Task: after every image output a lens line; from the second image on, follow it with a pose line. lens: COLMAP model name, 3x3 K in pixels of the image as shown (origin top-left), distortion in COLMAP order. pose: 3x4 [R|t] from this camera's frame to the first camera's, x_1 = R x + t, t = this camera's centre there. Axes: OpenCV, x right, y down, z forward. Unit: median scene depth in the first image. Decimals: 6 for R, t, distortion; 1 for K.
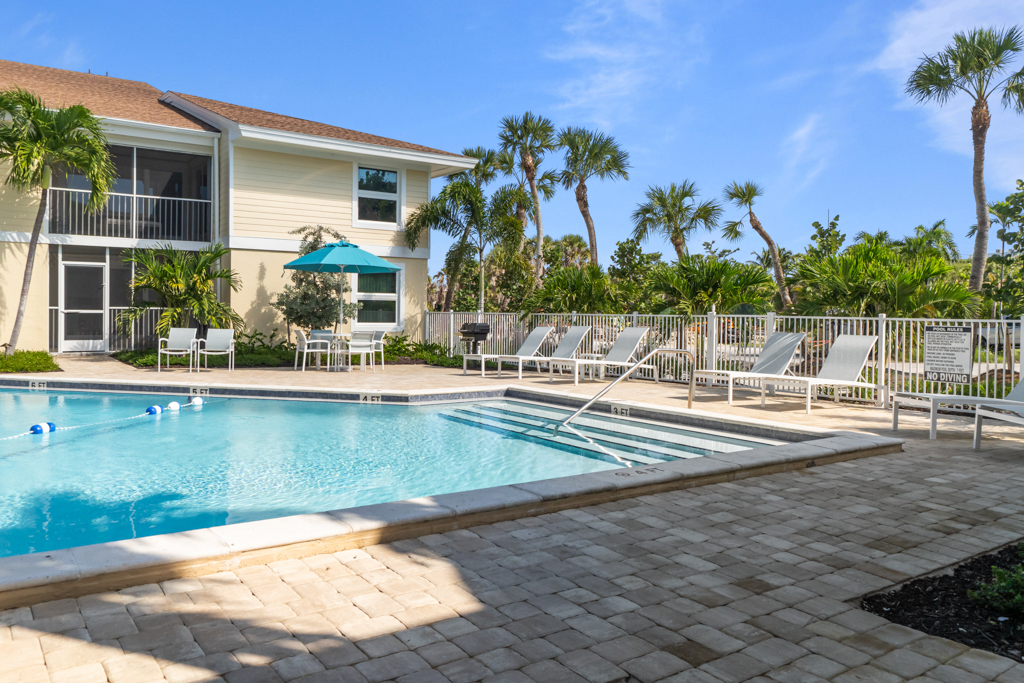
lens RADIAL K [[785.0, 0, 510.2], [0, 785.0, 323.4], [0, 0, 1]] dist [-0.007607, -0.002858]
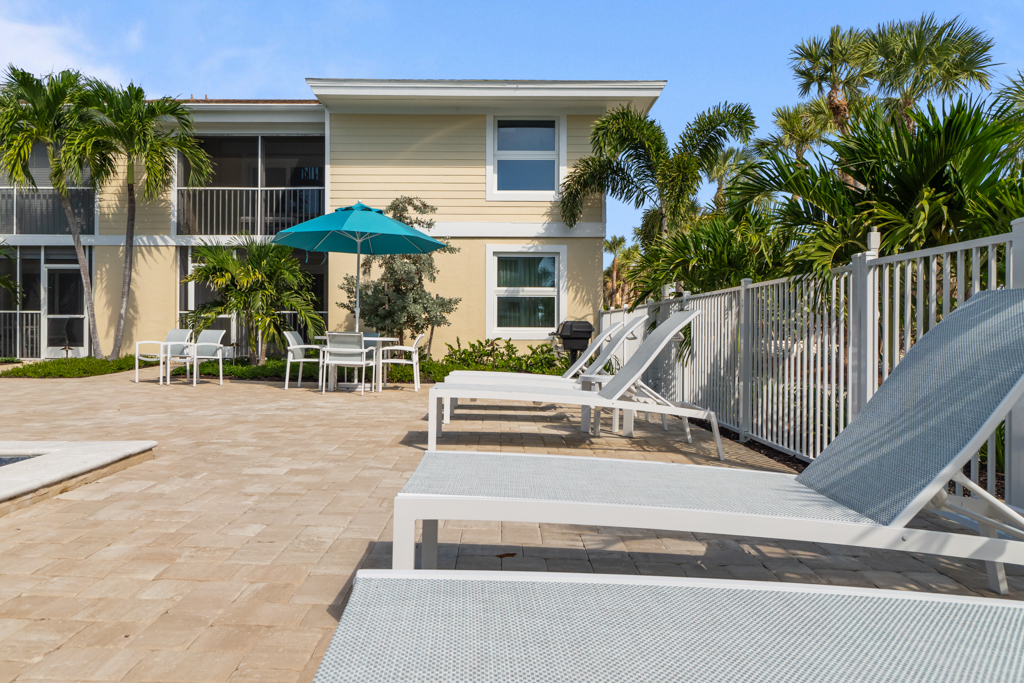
lens RADIAL K [[697.5, 0, 472.7], [0, 697.5, 329.1], [0, 0, 1]] dist [0.002225, 0.002497]
pose [[0.805075, -0.009071, -0.593104, 0.203050], [-0.003709, 0.999787, -0.020325, 0.015973], [0.593162, 0.018563, 0.804869, 0.501112]]
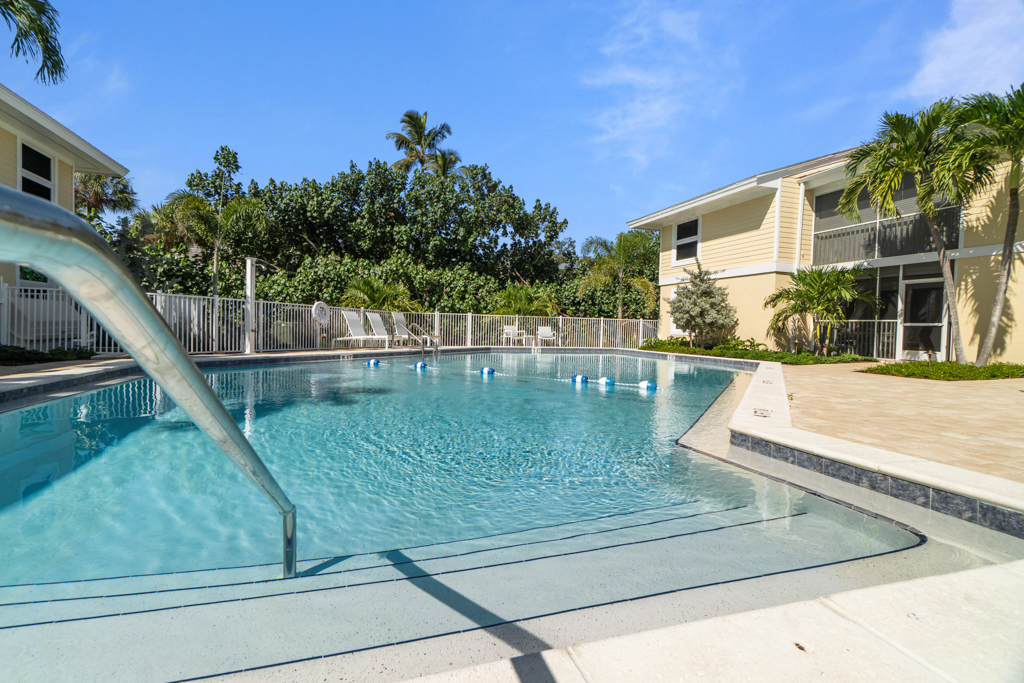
lens RADIAL K [[450.5, 0, 504.0], [0, 450.5, 338.5], [0, 0, 1]] dist [0.001912, 0.000653]
pose [[-0.295085, 0.004735, -0.955459, 0.078357], [-0.044389, 0.998840, 0.018660, 0.019026], [0.954439, 0.047918, -0.294532, 0.519717]]
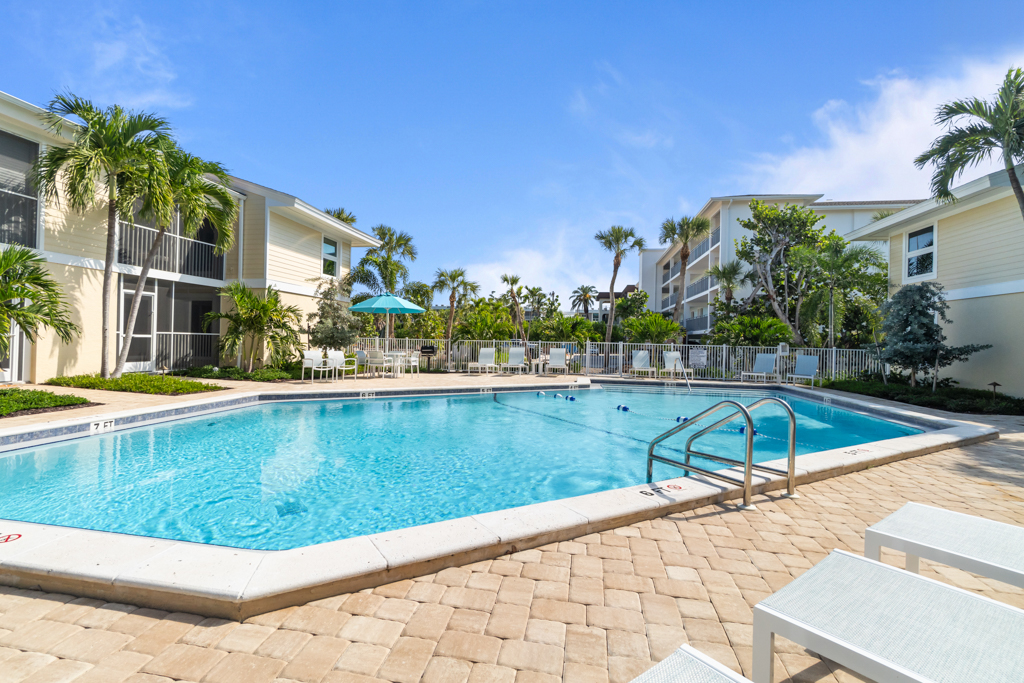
lens RADIAL K [[481.6, 0, 504.2], [0, 481.6, 341.4], [0, 0, 1]] dist [-0.019628, 0.000446]
pose [[0.706578, 0.003551, 0.707626, -0.642343], [-0.003824, 0.999992, -0.001200, -0.008491], [-0.707625, -0.001858, 0.706586, 0.157914]]
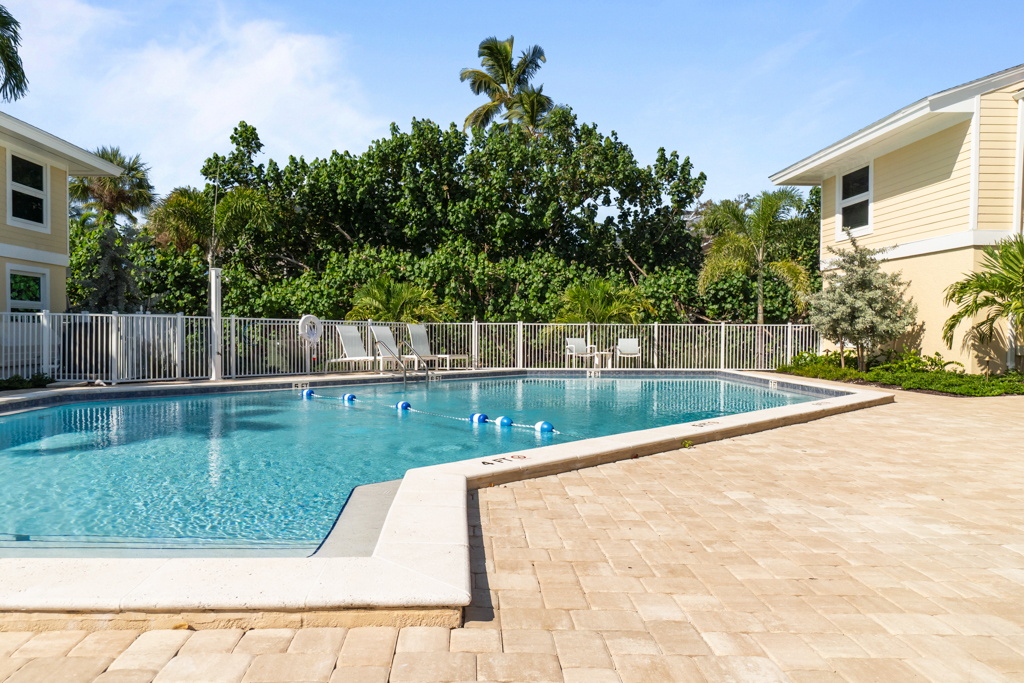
lens RADIAL K [[675.0, 0, 512.0], [0, 675.0, 341.5], [0, 0, 1]] dist [0.002051, 0.001522]
pose [[-0.530039, -0.001436, -0.847972, 0.075991], [-0.025729, 0.999565, 0.014390, 0.003890], [0.847583, 0.029444, -0.529845, 0.688758]]
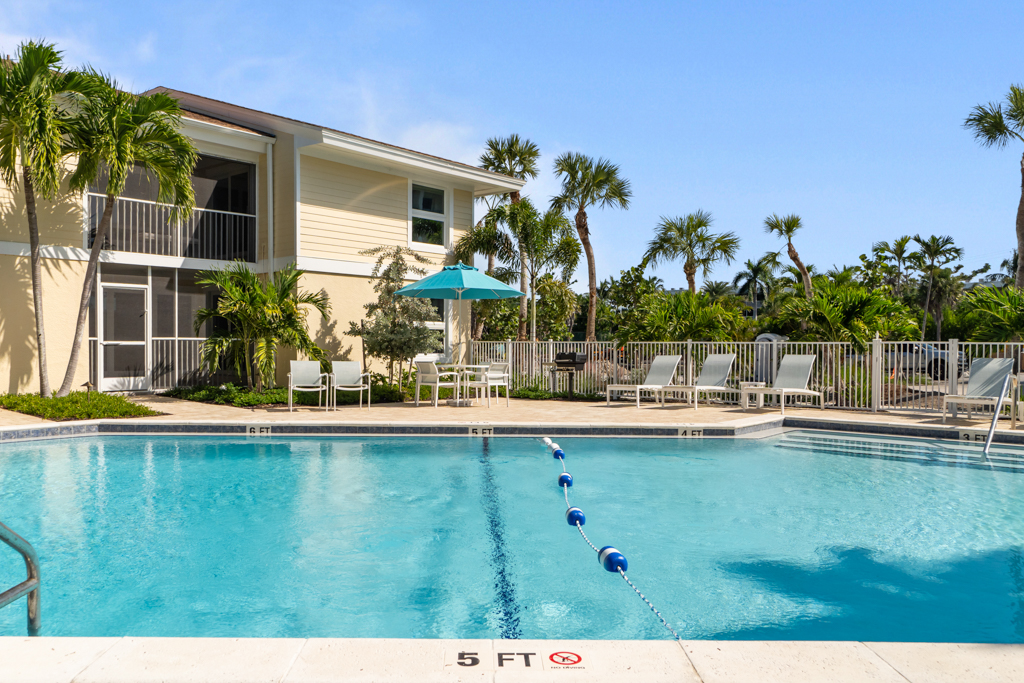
lens RADIAL K [[797.0, 0, 508.0], [0, 797.0, 354.8], [0, 0, 1]] dist [-0.014379, -0.002451]
pose [[0.970081, -0.009610, 0.242589, -0.346590], [0.009376, 0.999954, 0.002120, -0.000493], [-0.242599, 0.000218, 0.970127, 0.076767]]
